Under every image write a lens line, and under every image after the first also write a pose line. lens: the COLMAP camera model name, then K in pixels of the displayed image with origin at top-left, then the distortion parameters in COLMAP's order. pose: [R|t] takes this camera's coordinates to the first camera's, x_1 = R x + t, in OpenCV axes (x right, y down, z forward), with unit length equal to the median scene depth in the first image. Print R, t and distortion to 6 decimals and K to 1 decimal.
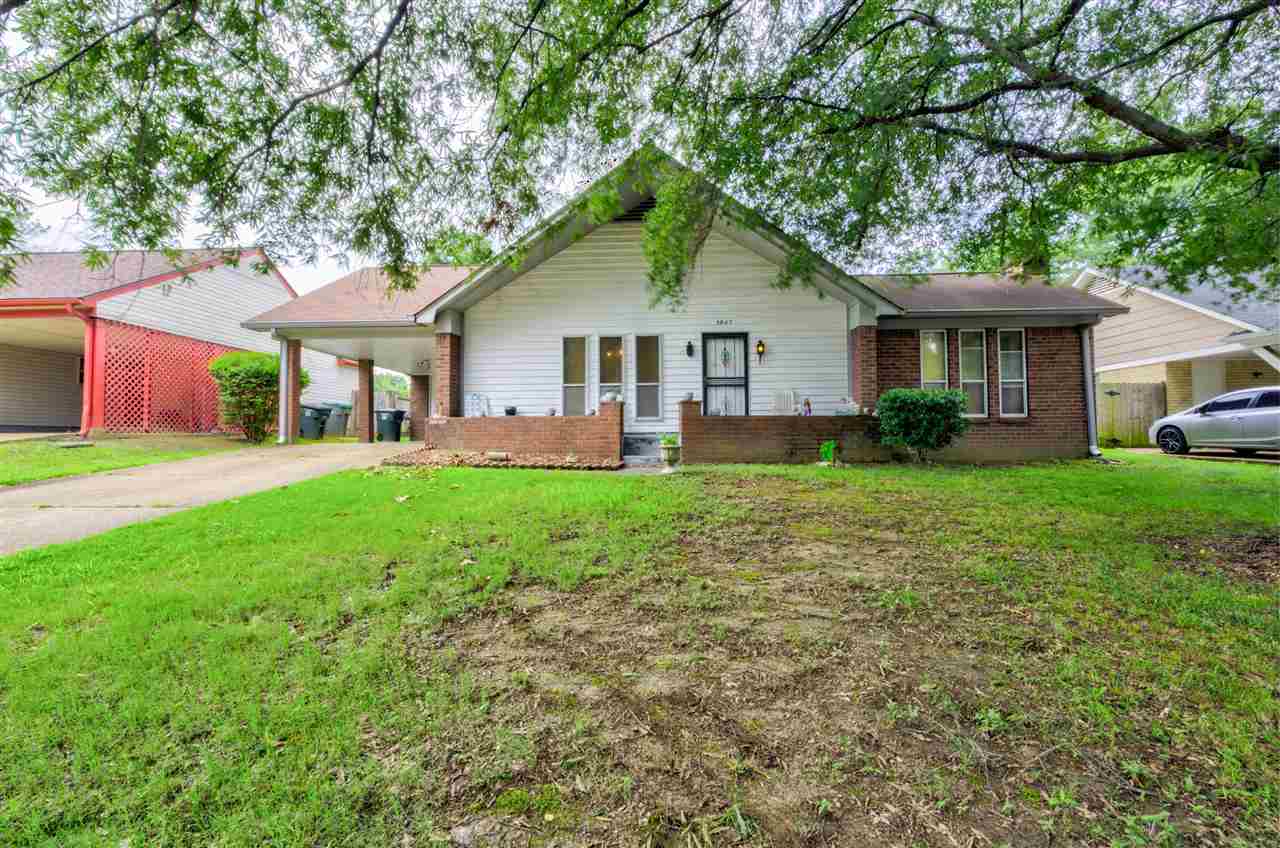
lens RADIAL K [[544.4, 0, 640.0], [0, 544.4, 424.0], [0, 0, 1]] dist [0.001052, -0.000360]
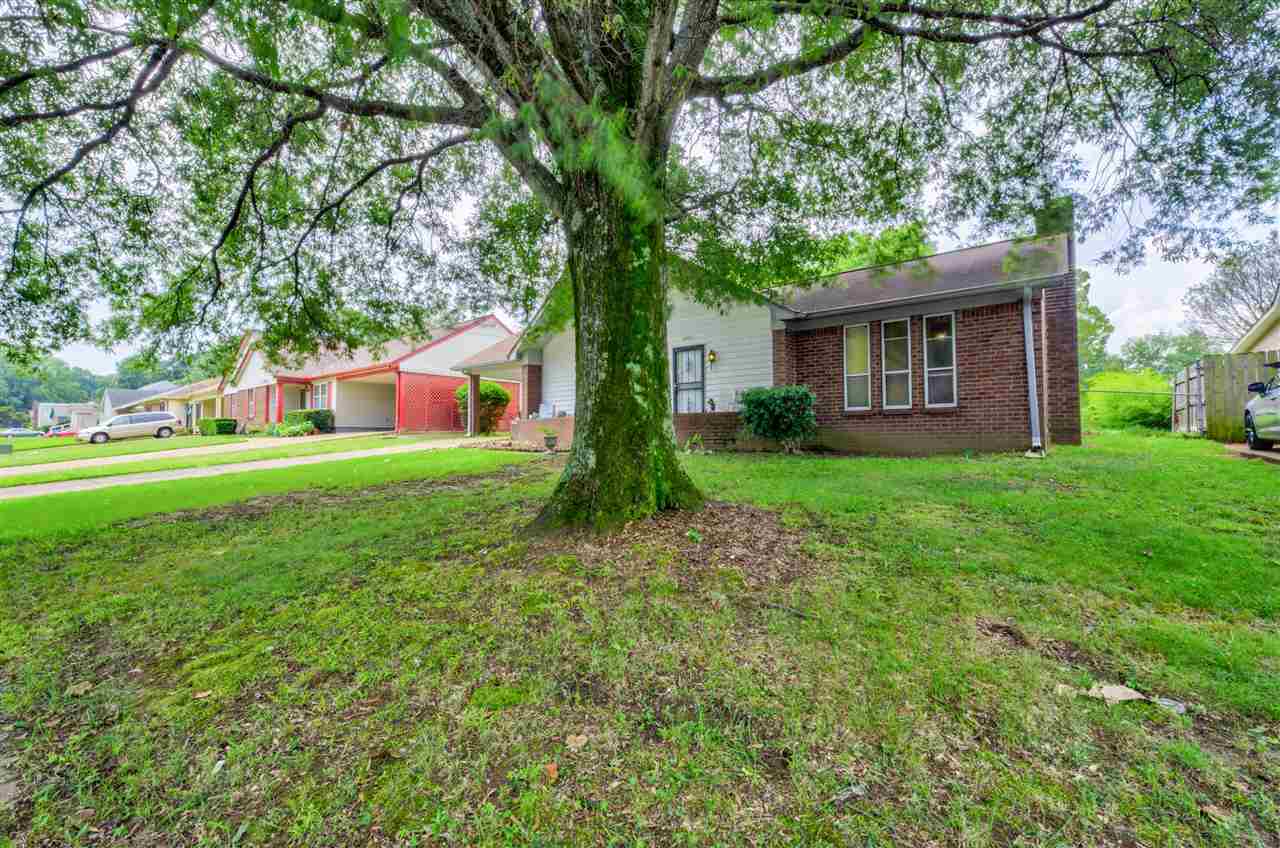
lens RADIAL K [[544.4, 0, 640.0], [0, 544.4, 424.0], [0, 0, 1]] dist [0.001052, -0.000360]
pose [[0.810556, -0.014968, -0.585470, 0.788559], [0.021382, 0.999763, 0.004042, 0.000965], [0.585271, -0.015795, 0.810684, -0.064736]]
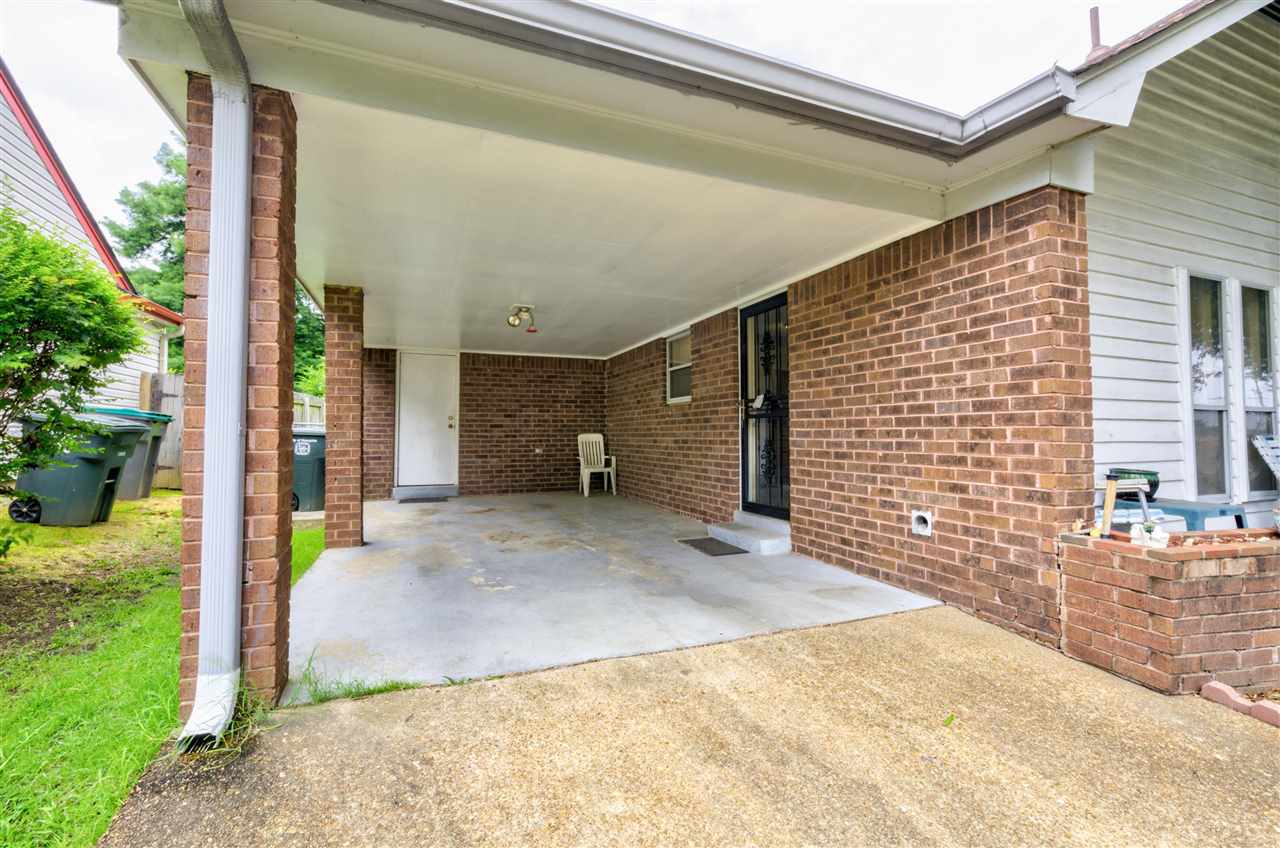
lens RADIAL K [[544.4, 0, 640.0], [0, 544.4, 424.0], [0, 0, 1]] dist [0.001052, -0.000360]
pose [[0.905109, 0.015312, 0.424903, -0.632576], [-0.018107, 0.999833, 0.002540, -0.053497], [-0.424793, -0.009993, 0.905235, 0.839639]]
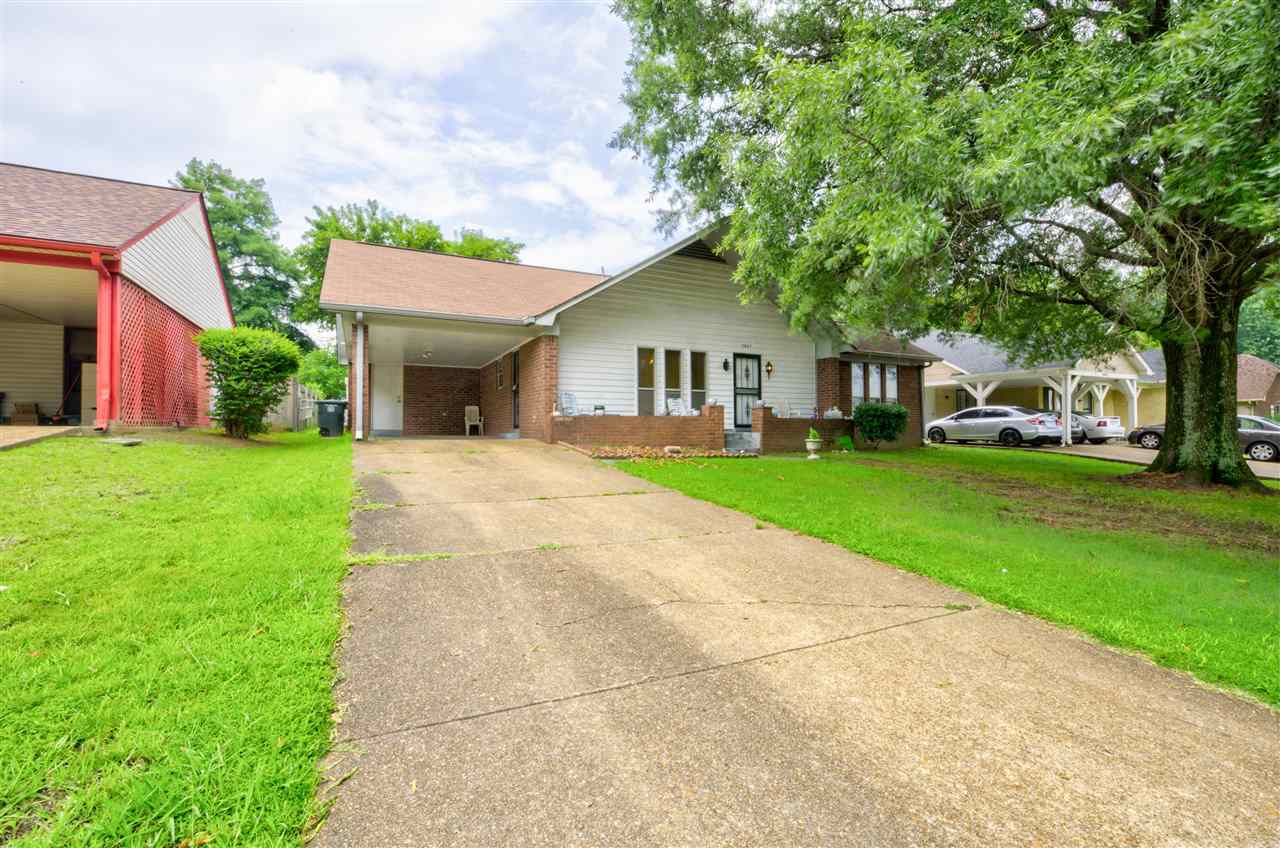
lens RADIAL K [[544.4, 0, 640.0], [0, 544.4, 424.0], [0, 0, 1]] dist [0.001052, -0.000360]
pose [[0.866242, 0.009577, 0.499532, -0.724539], [-0.015664, 0.999845, 0.007993, -0.005118], [-0.499378, -0.014749, 0.866258, -0.011325]]
